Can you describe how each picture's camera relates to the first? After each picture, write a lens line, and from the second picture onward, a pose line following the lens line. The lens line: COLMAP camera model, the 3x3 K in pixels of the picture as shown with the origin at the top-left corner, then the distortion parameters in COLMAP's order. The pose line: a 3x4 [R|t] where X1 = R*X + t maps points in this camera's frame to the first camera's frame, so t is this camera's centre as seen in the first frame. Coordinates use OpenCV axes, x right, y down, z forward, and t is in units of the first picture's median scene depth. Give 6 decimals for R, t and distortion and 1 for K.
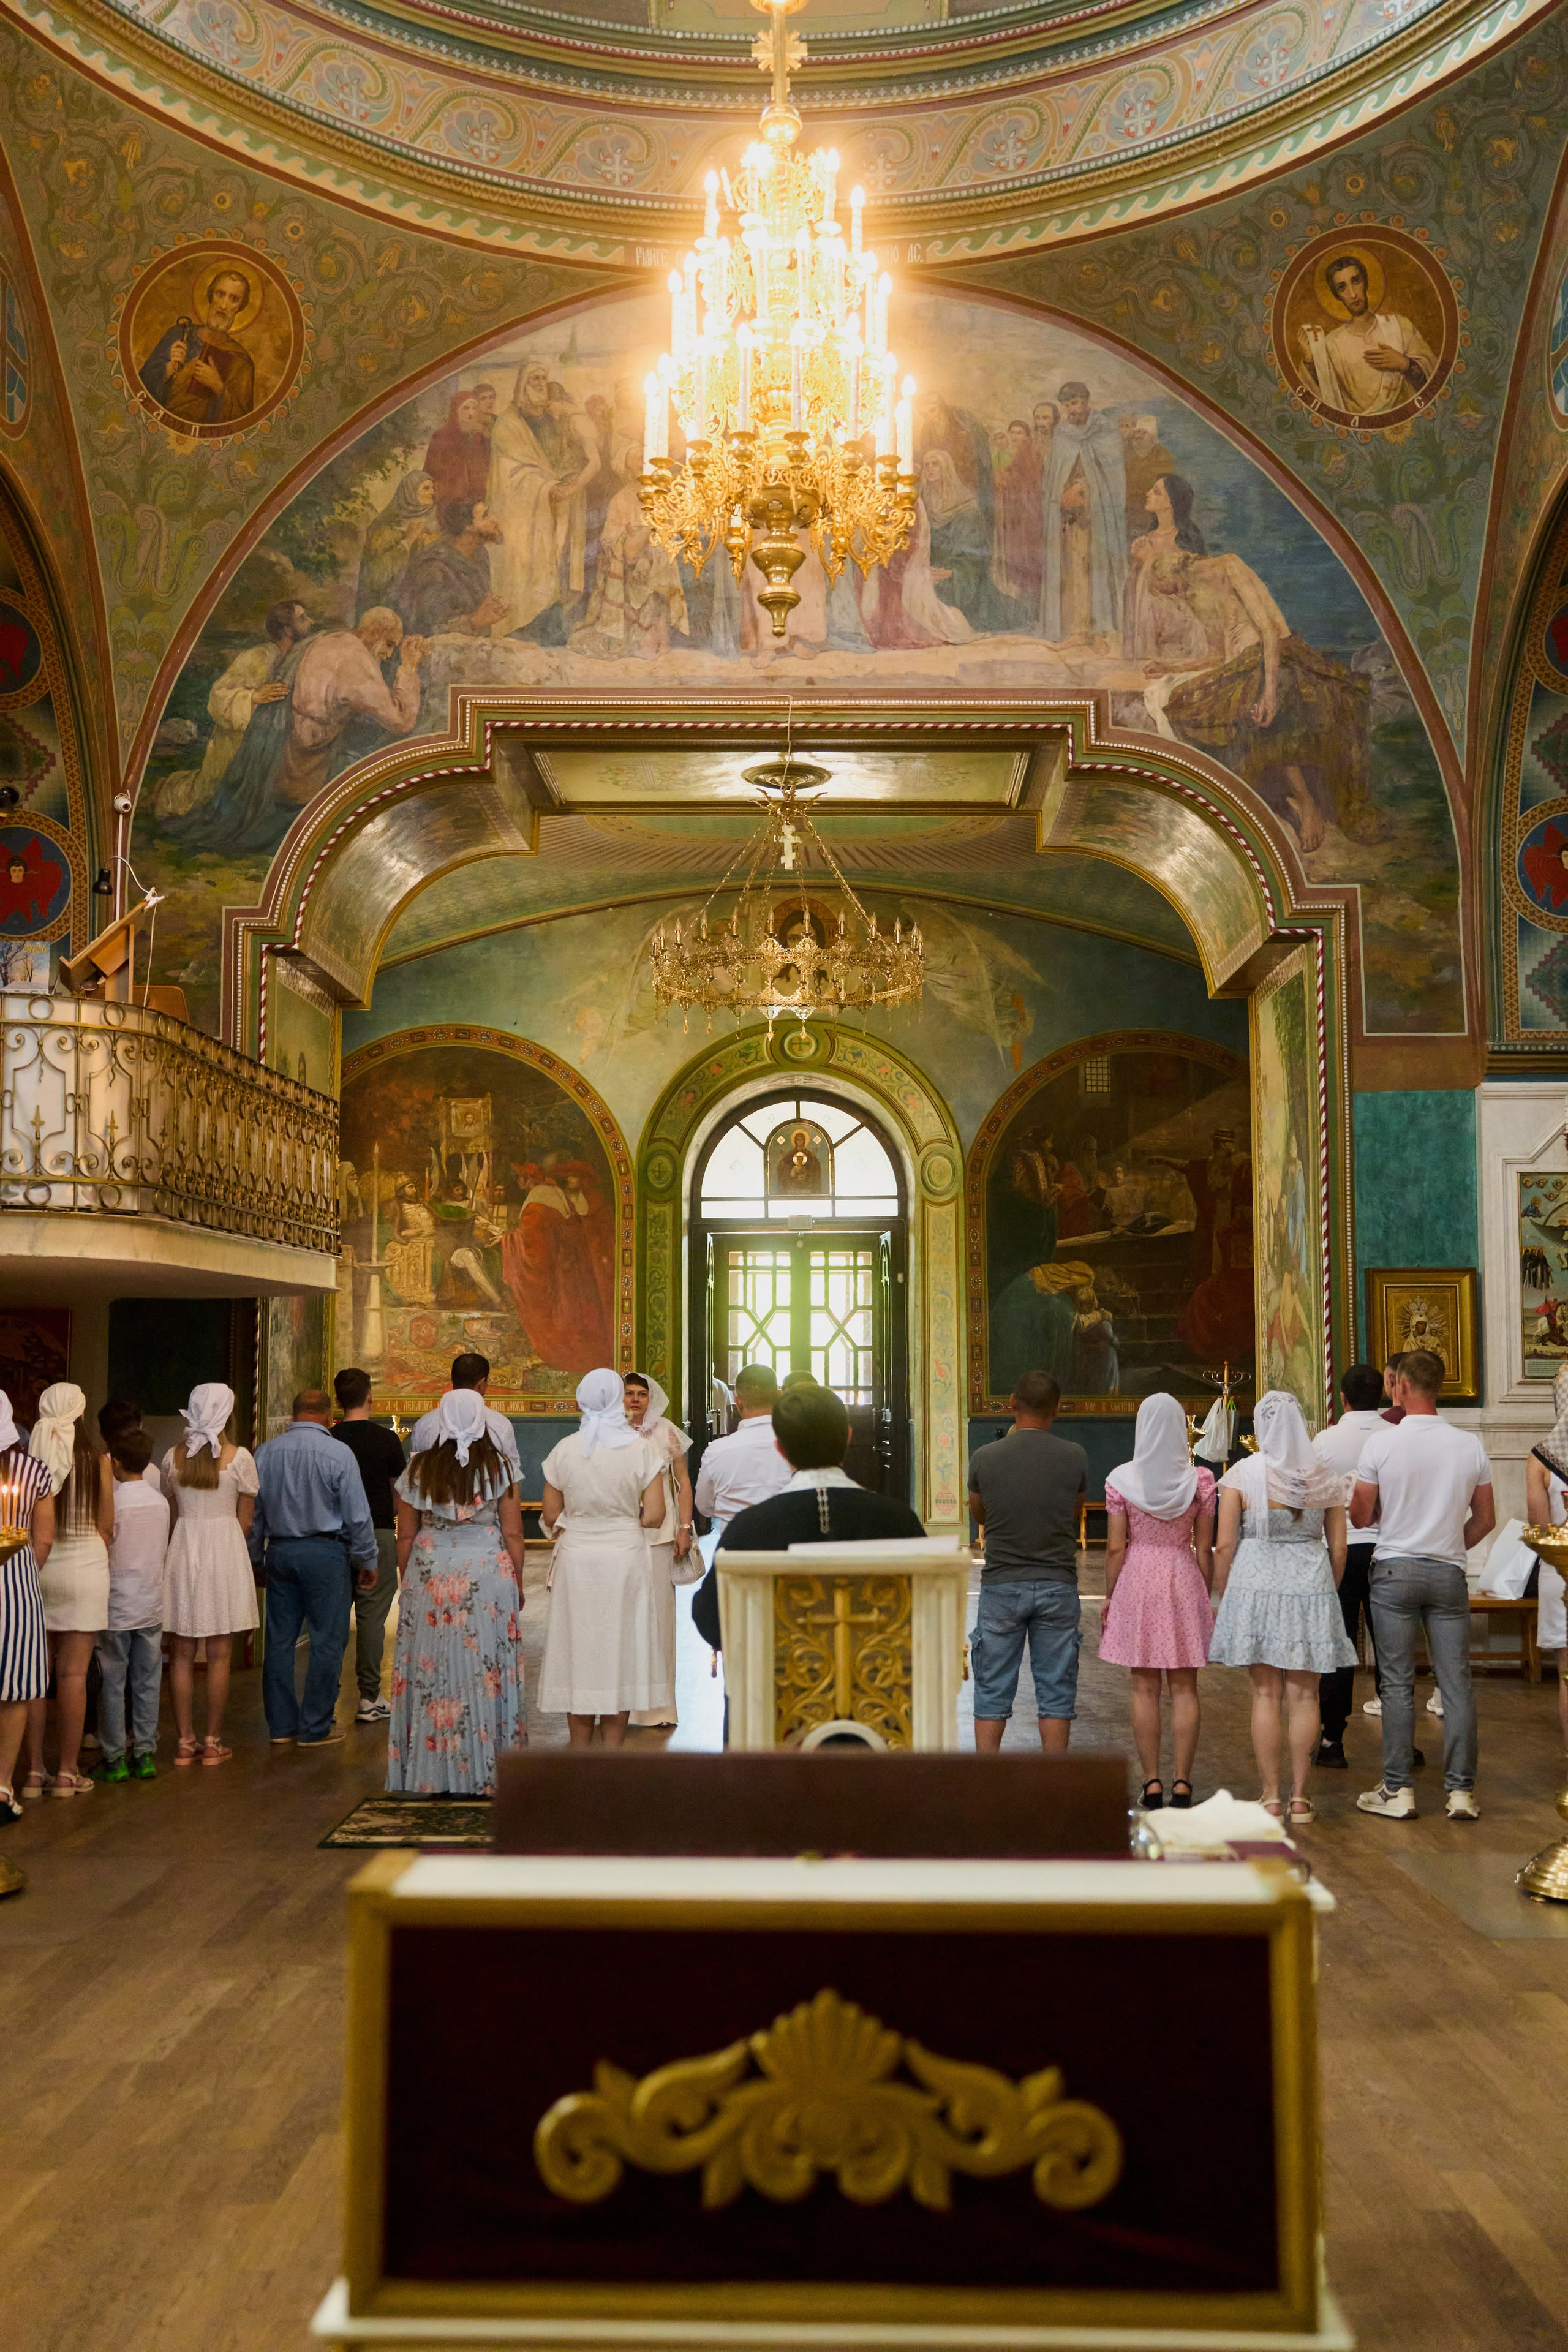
lens RADIAL K [[2351.9, 0, 784.0], [0, 2351.9, 1176.0], [0, 0, 1]] dist [-0.003561, 0.155895]
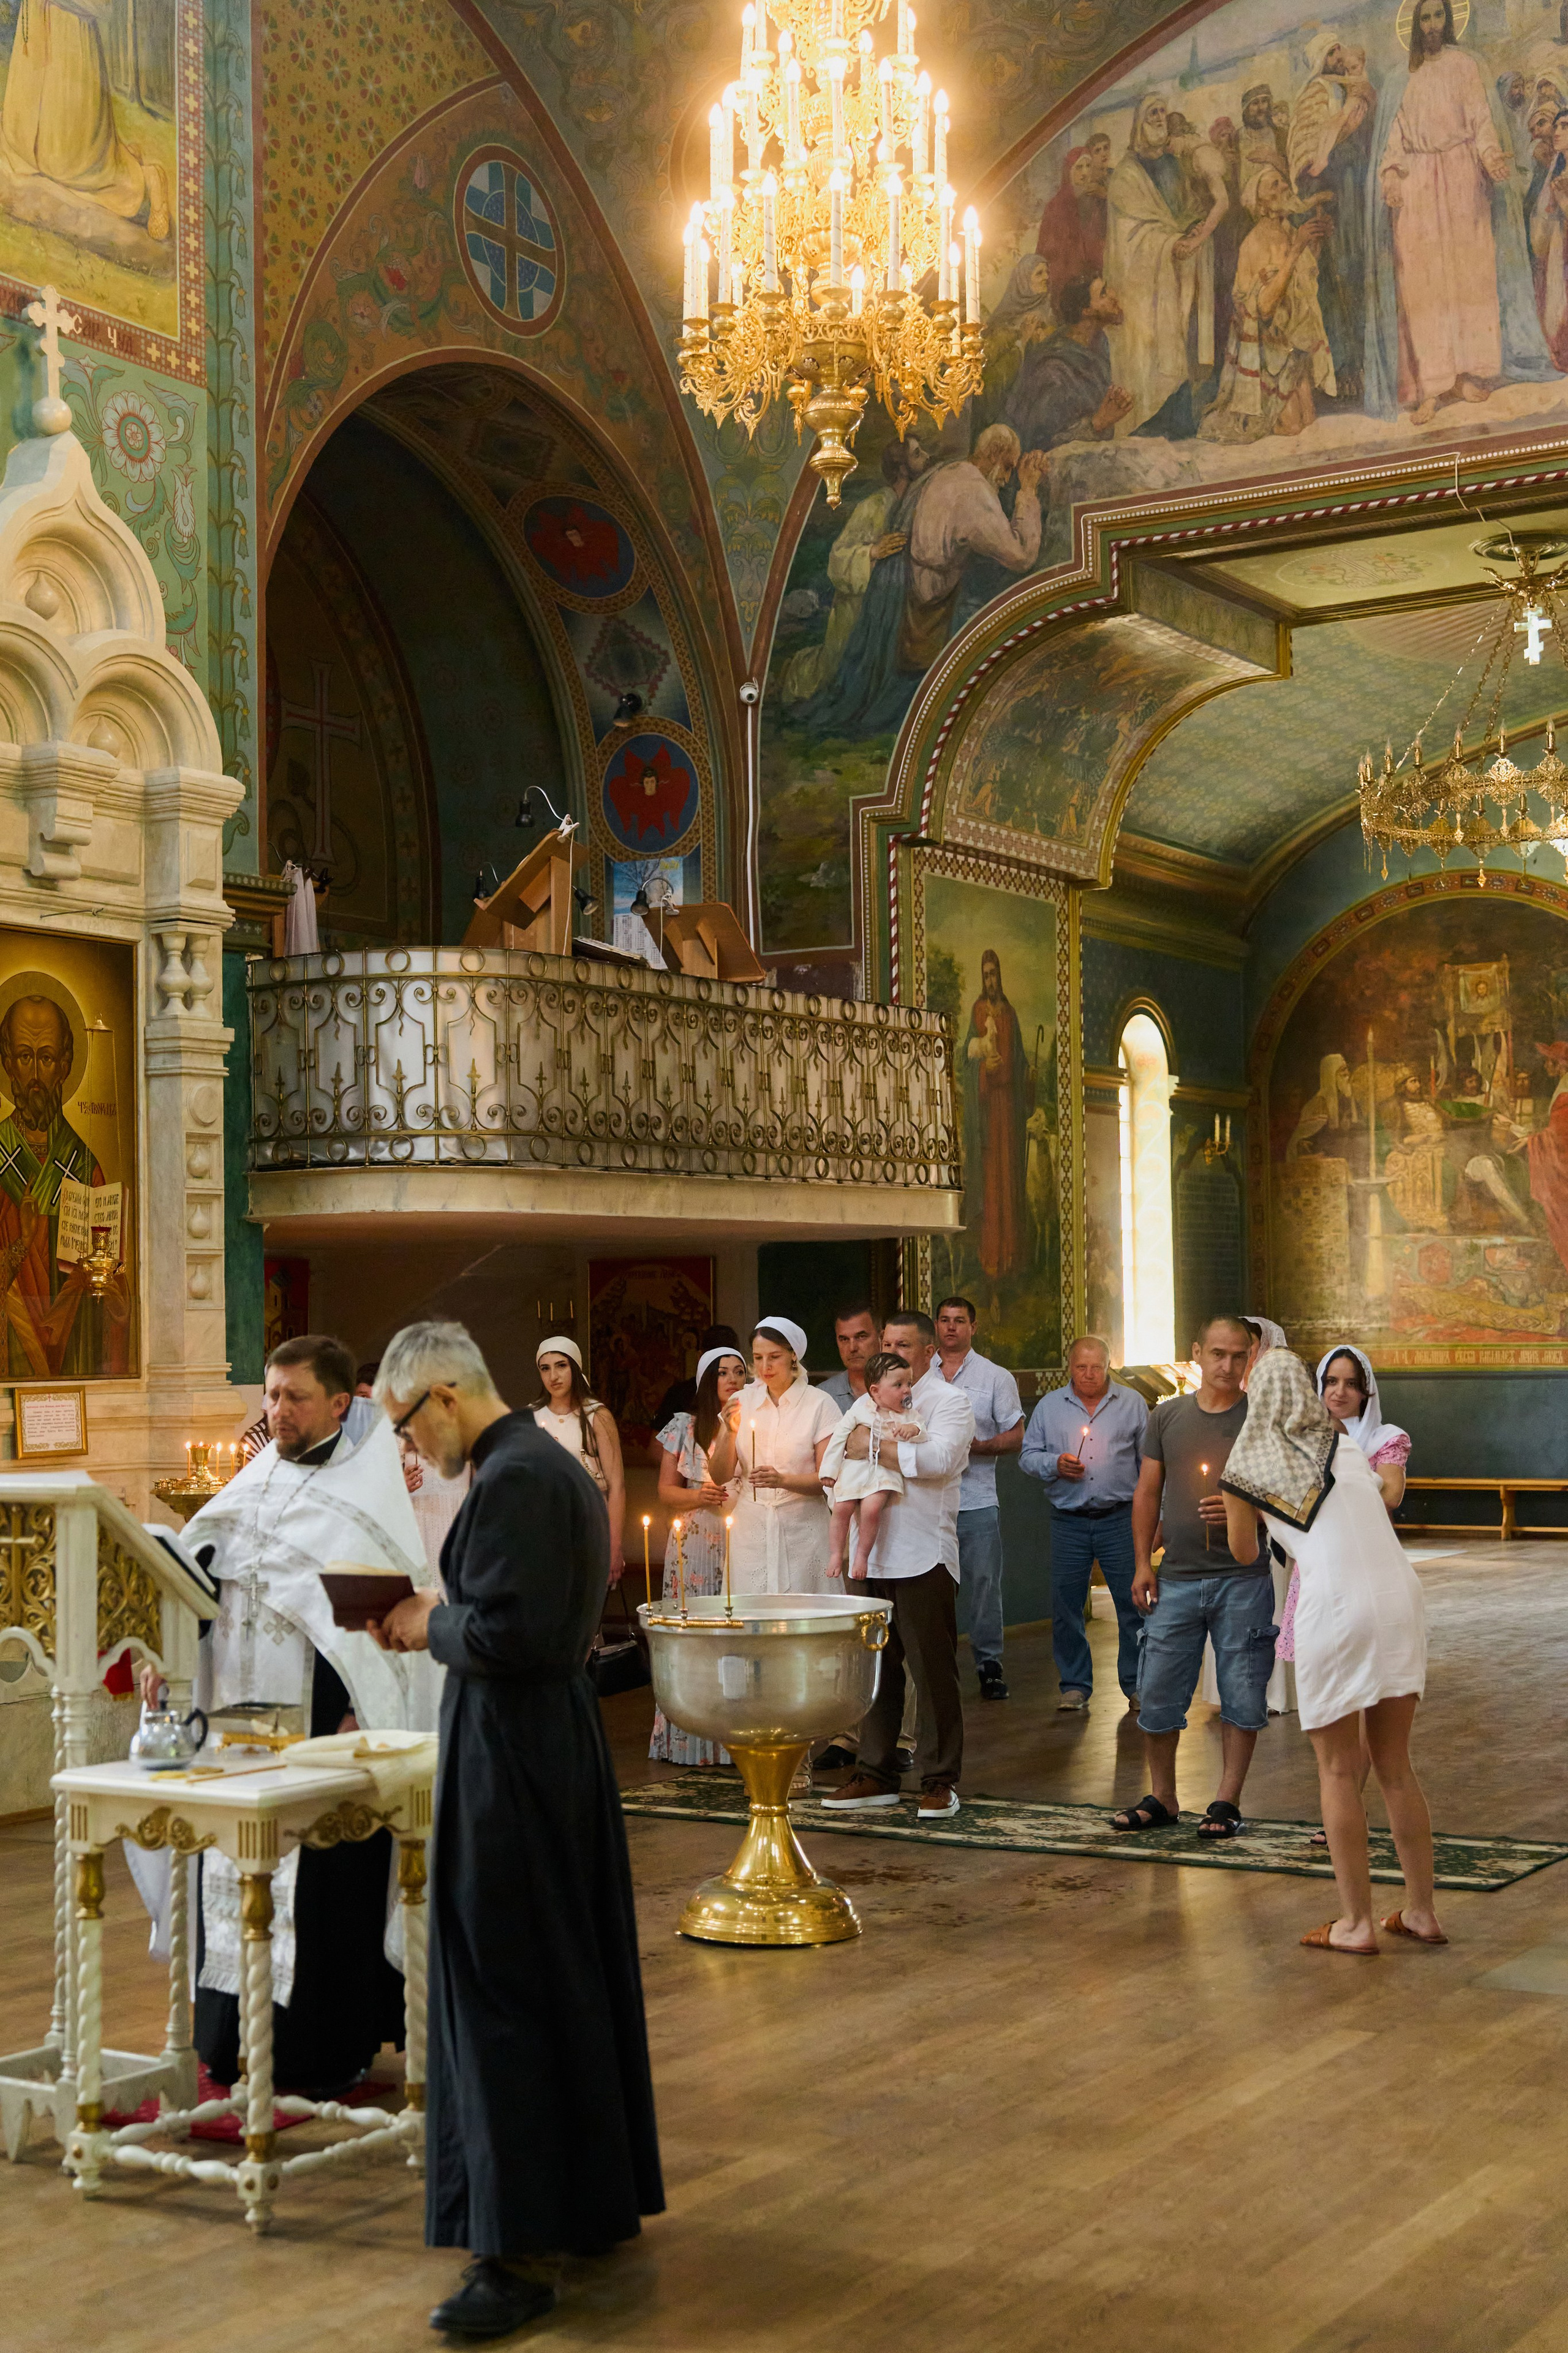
lens RADIAL K [[3186.0, 0, 784.0], [0, 3186.0, 1176.5], [0, 0, 1]] dist [0.025802, 0.041003]
pose [[0.850393, -0.040651, -0.524575, 0.359307], [0.061465, 0.997860, 0.022314, -0.000595], [0.522545, -0.051218, 0.851072, -0.037921]]
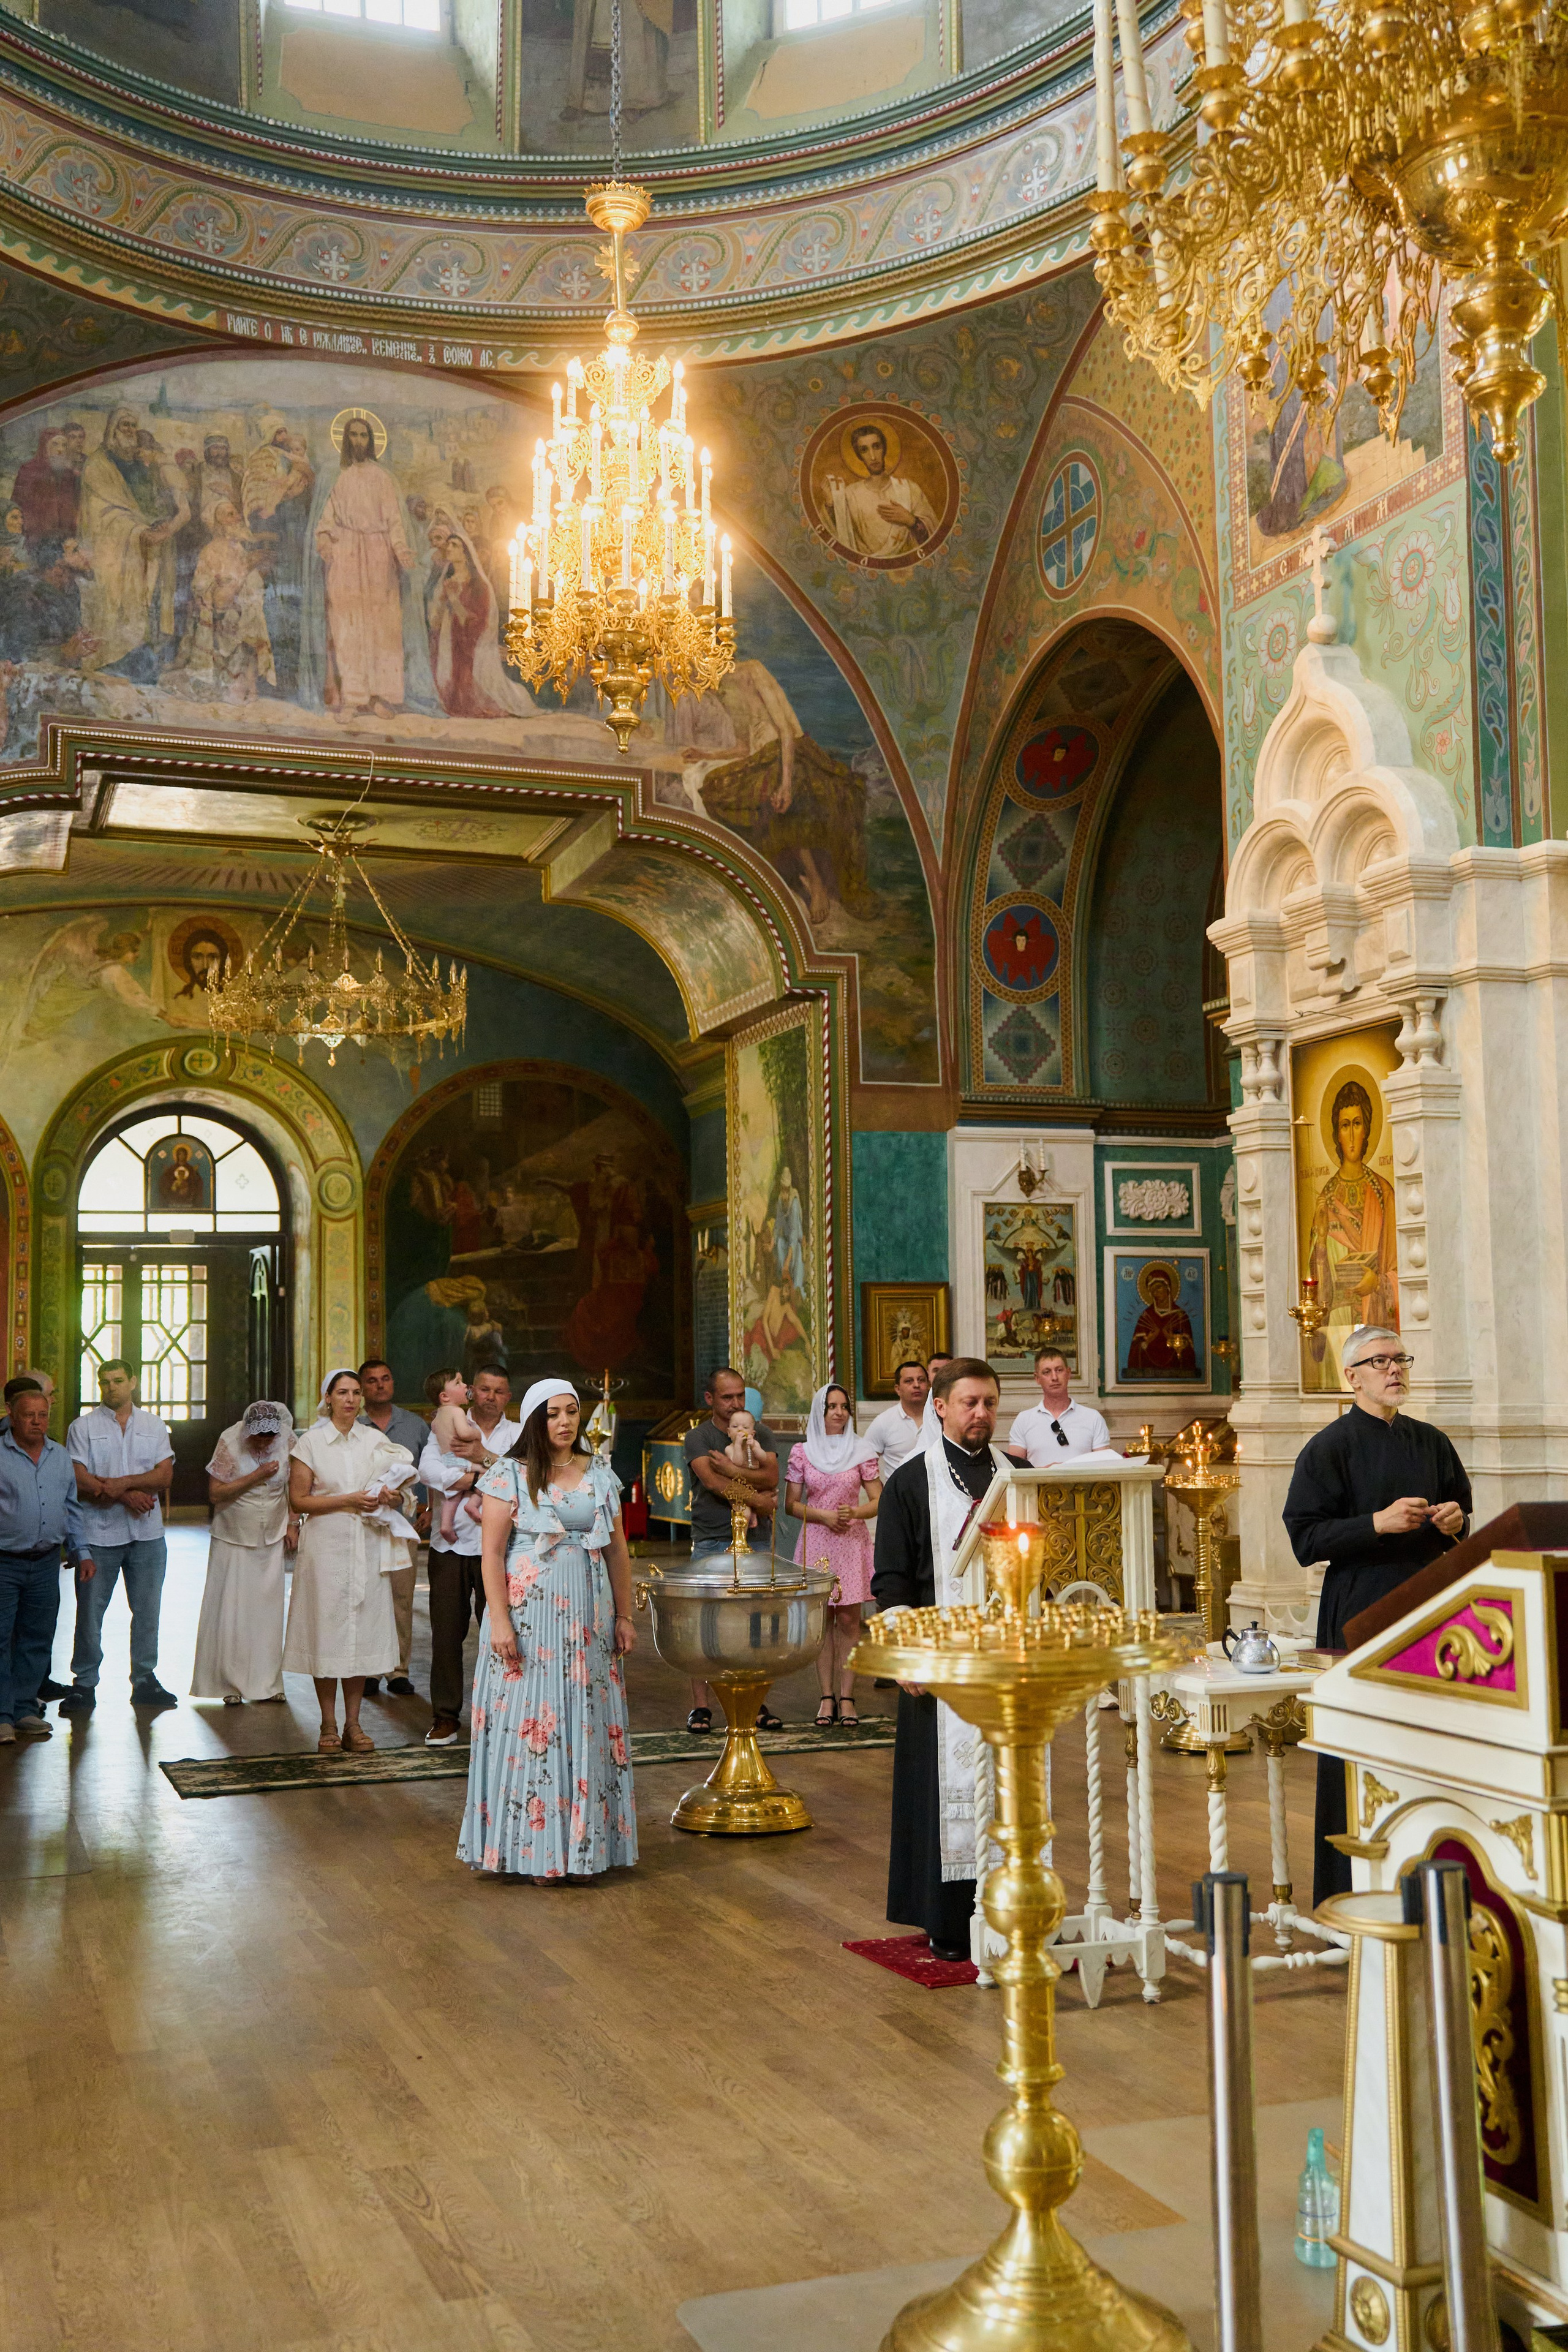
lens RADIAL K [[2426.1, 0, 784.0], [0, 2426.1, 1176.0], [0, 0, 1]] dist [0.008273, 0.174706]
pose [[0.934133, 0.019522, 0.356391, -0.213500], [-0.017444, 0.999807, -0.009044, -0.001999], [-0.356499, 0.002232, 0.934293, -0.111089]]
